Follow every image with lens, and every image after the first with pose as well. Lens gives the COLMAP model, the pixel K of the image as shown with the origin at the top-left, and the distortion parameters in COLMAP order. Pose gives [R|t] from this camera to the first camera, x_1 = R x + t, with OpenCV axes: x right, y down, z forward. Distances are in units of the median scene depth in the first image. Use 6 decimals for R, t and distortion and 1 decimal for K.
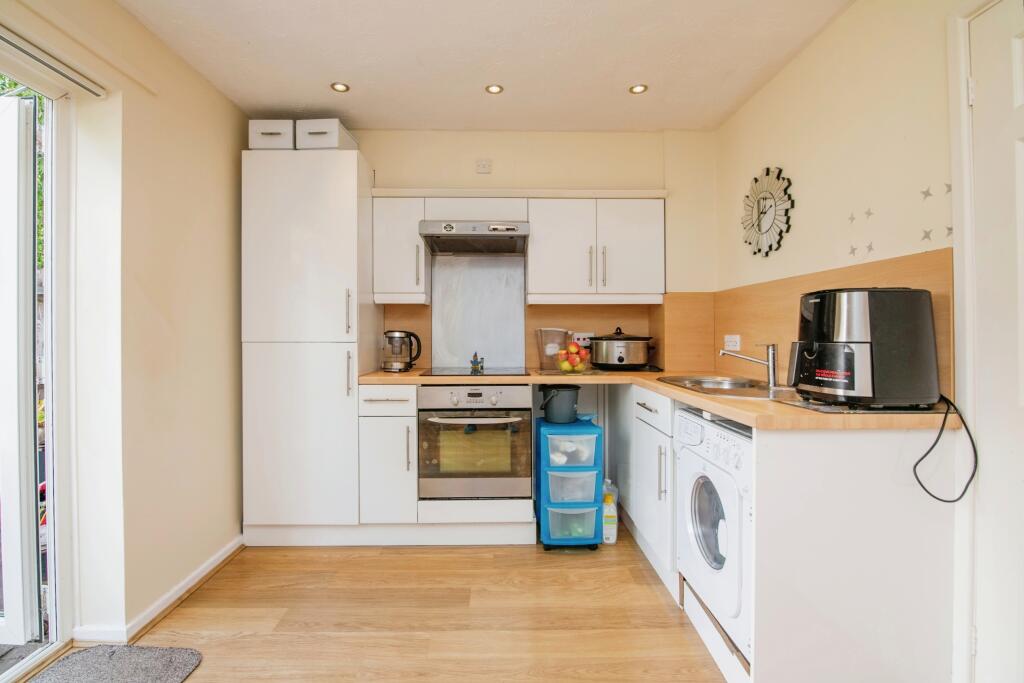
lens RADIAL K [[486.6, 0, 512.0], [0, 486.6, 341.5], [0, 0, 1]] dist [-0.015031, 0.000462]
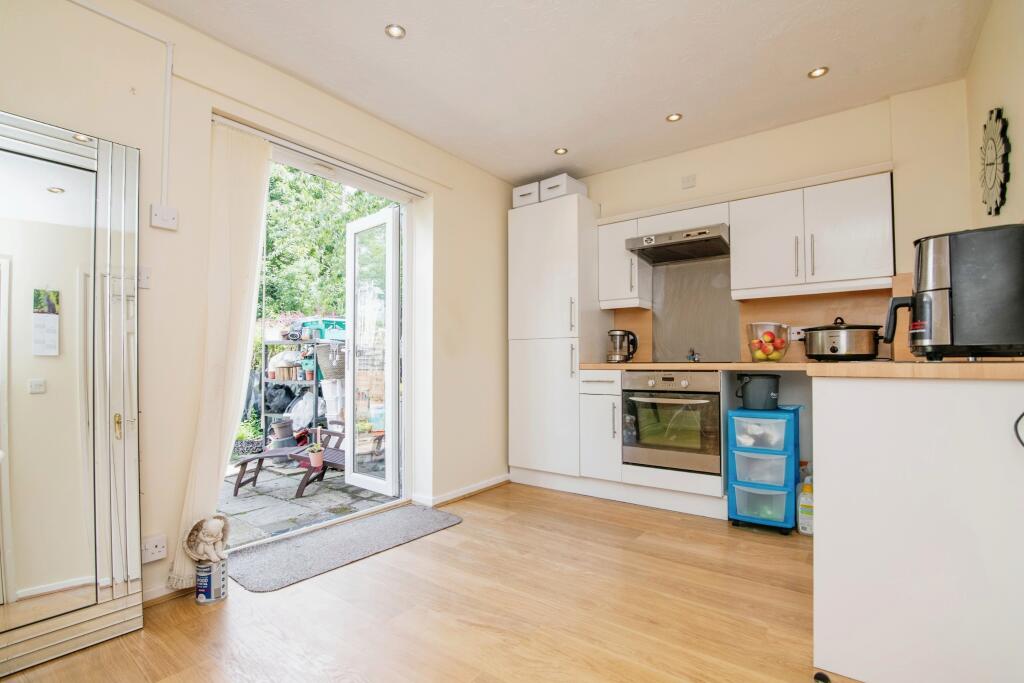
lens RADIAL K [[484.7, 0, 511.0], [0, 484.7, 354.5], [0, 0, 1]] dist [-0.000490, 0.000154]
pose [[0.792700, -0.013954, -0.609452, 0.336384], [-0.003081, 0.999634, -0.026895, 0.083356], [0.609604, 0.023197, 0.792367, -0.154836]]
